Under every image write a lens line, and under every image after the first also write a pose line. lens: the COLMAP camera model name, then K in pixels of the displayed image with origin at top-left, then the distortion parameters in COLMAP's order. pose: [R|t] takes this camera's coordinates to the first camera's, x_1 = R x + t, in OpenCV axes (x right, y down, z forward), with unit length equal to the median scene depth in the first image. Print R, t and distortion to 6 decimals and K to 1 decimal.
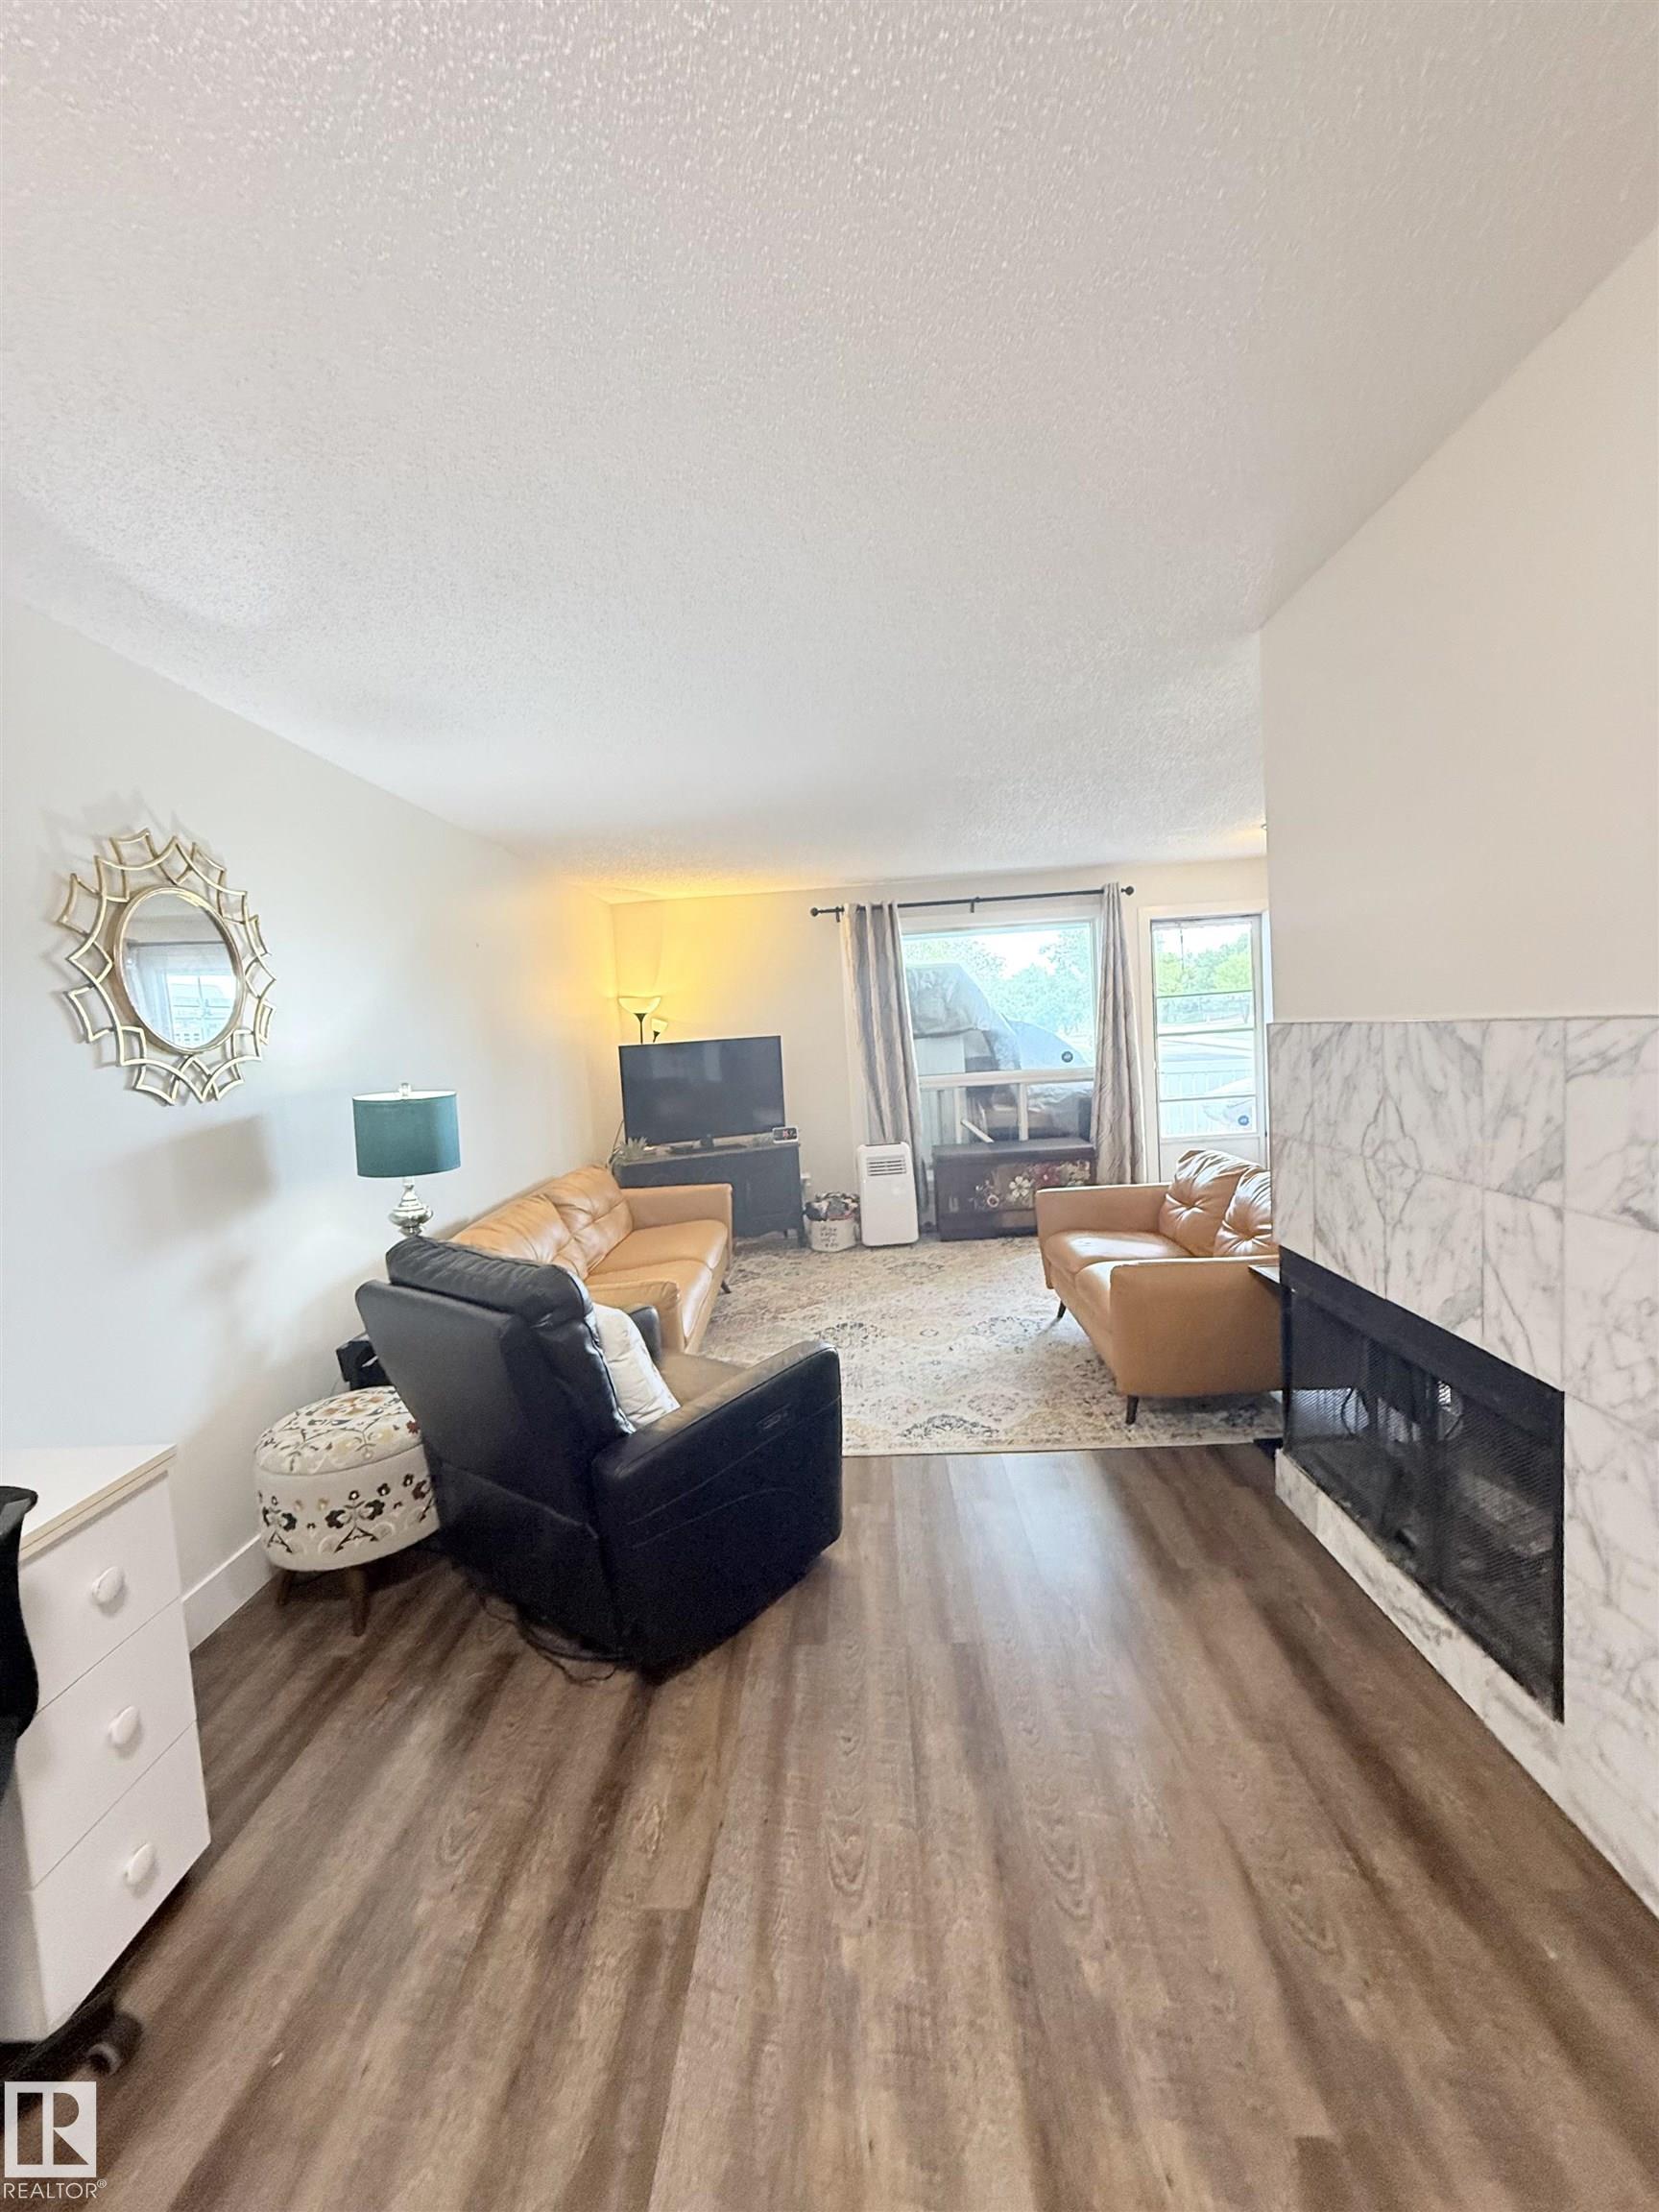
lens RADIAL K [[877.7, 0, 832.4], [0, 877.7, 1104.0], [0, 0, 1]] dist [-0.001745, 0.000570]
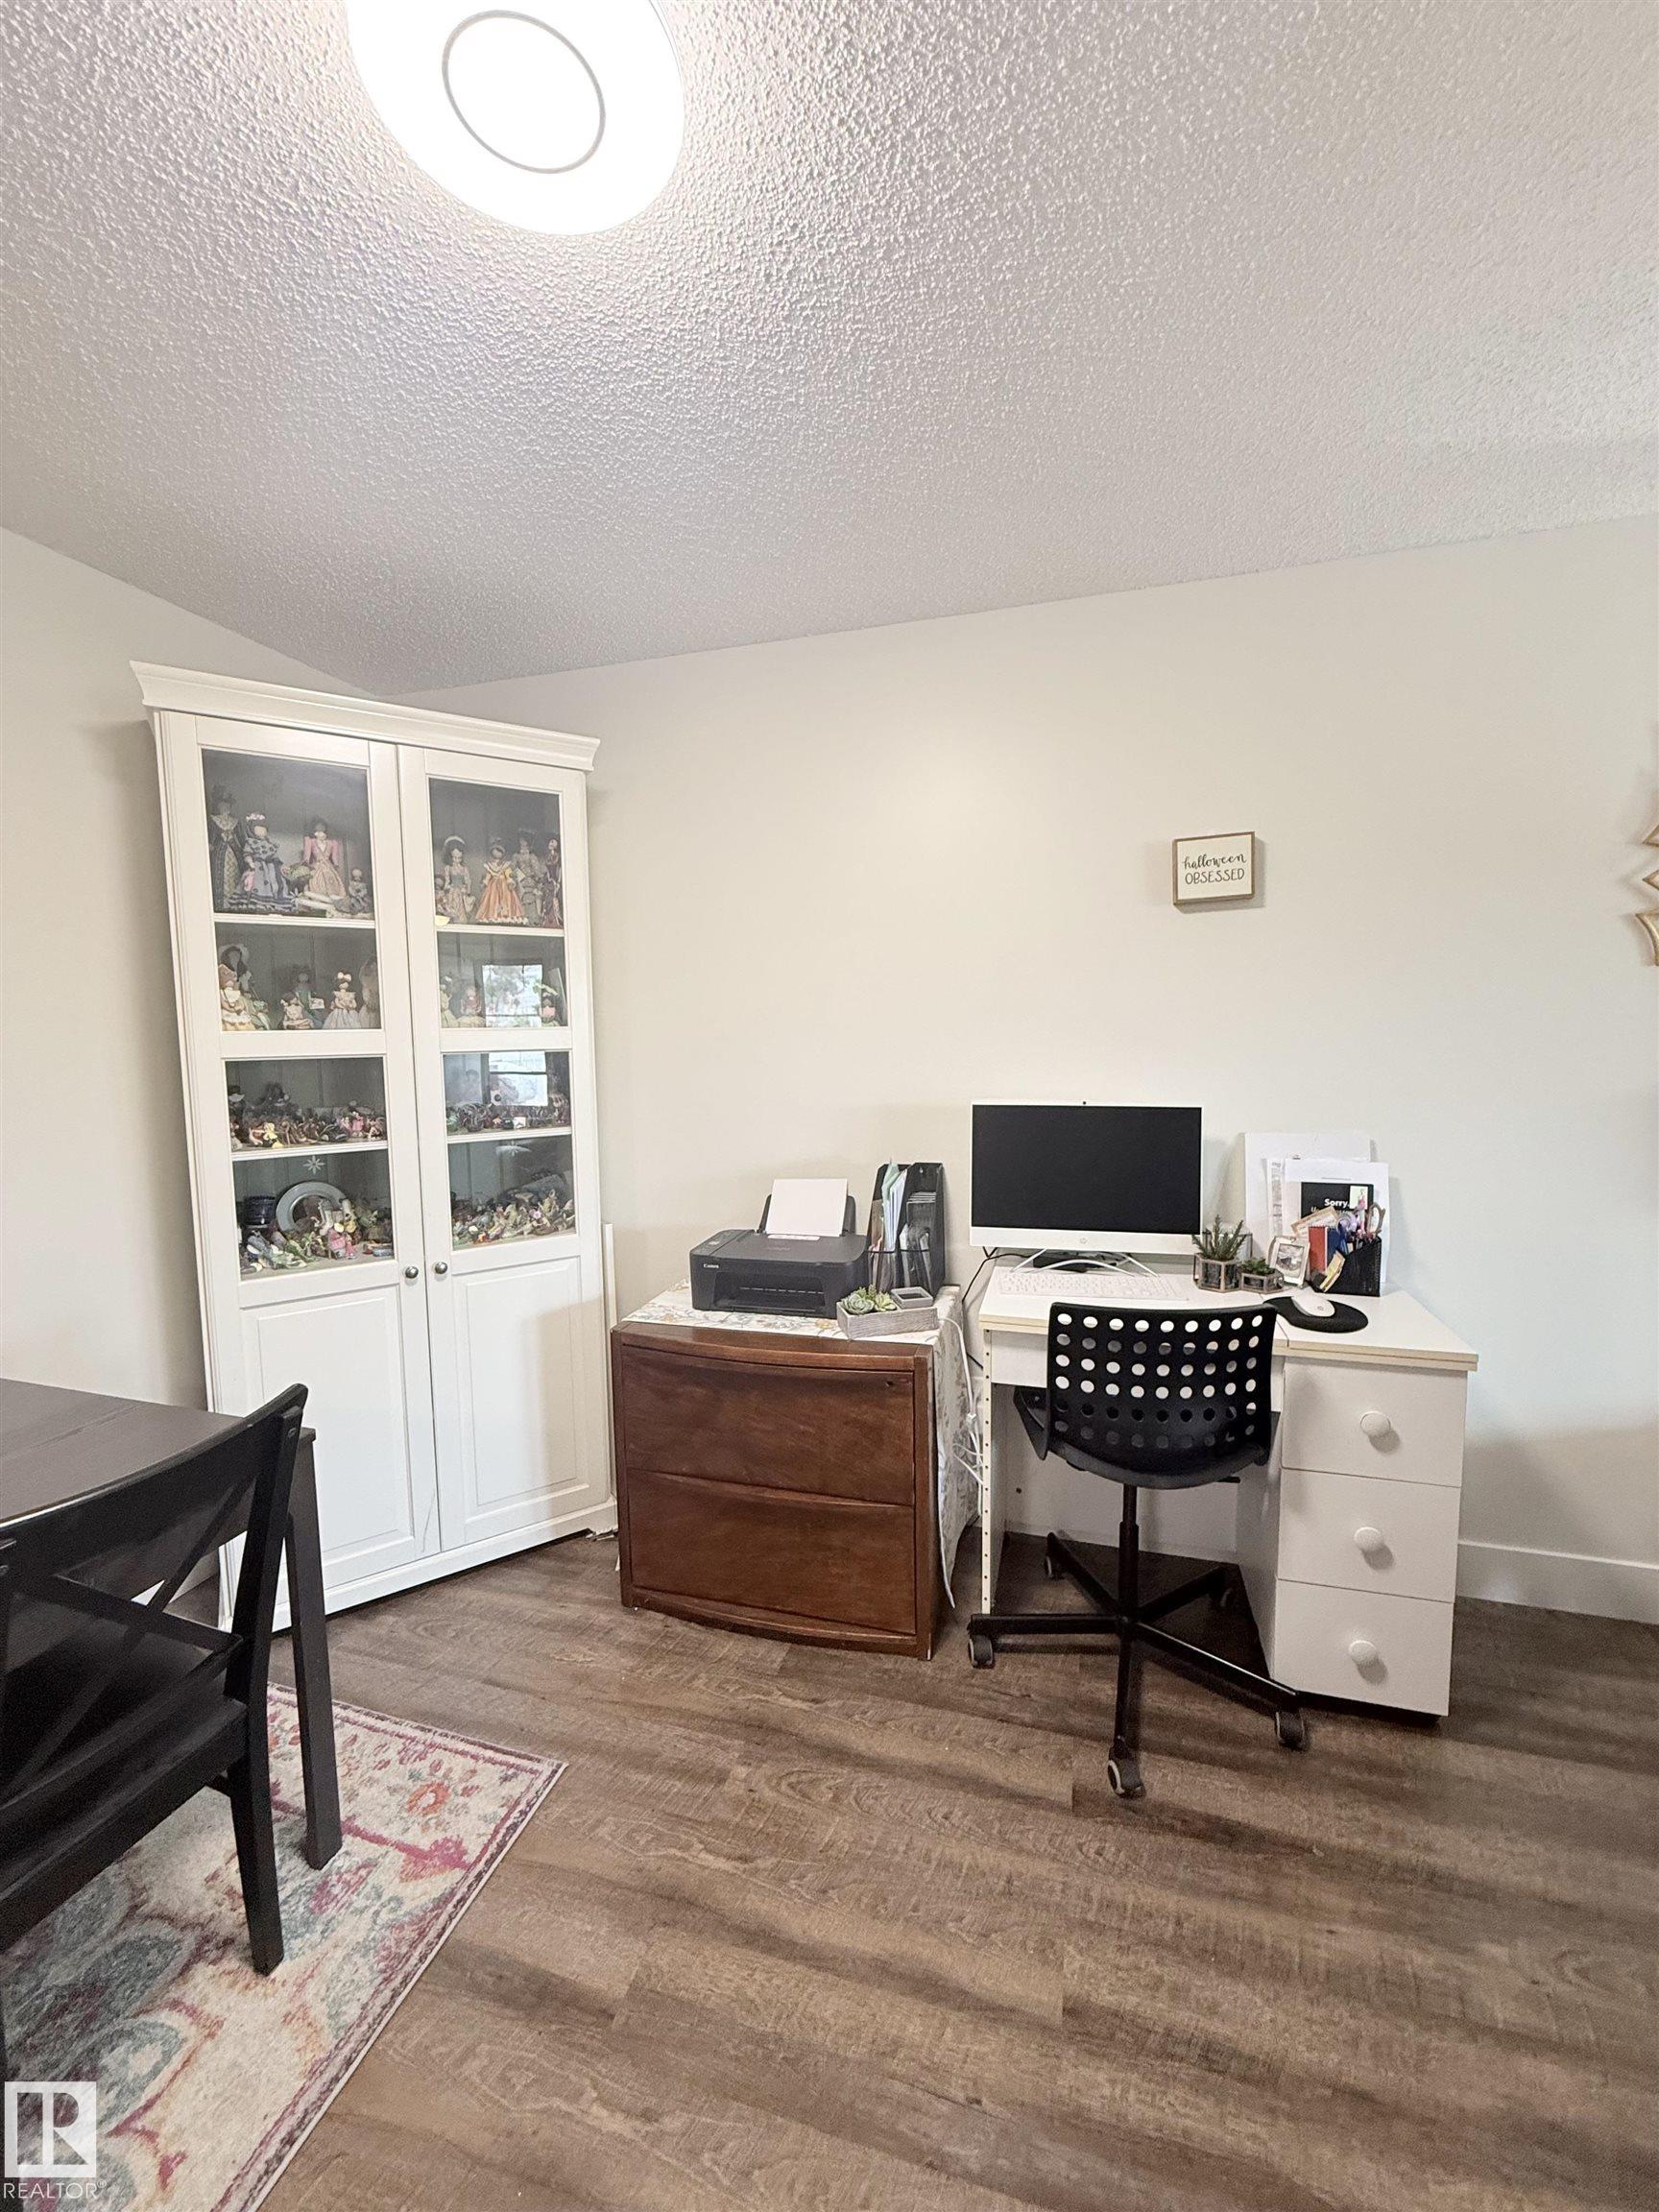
lens RADIAL K [[877.7, 0, 835.0], [0, 877.7, 1101.0], [0, 0, 1]] dist [-0.001745, 0.000570]
pose [[-0.241049, 0.150318, -0.958801, 0.284991], [-0.047318, 0.984937, 0.166312, -0.035874], [0.969359, 0.085458, -0.230305, 0.322724]]
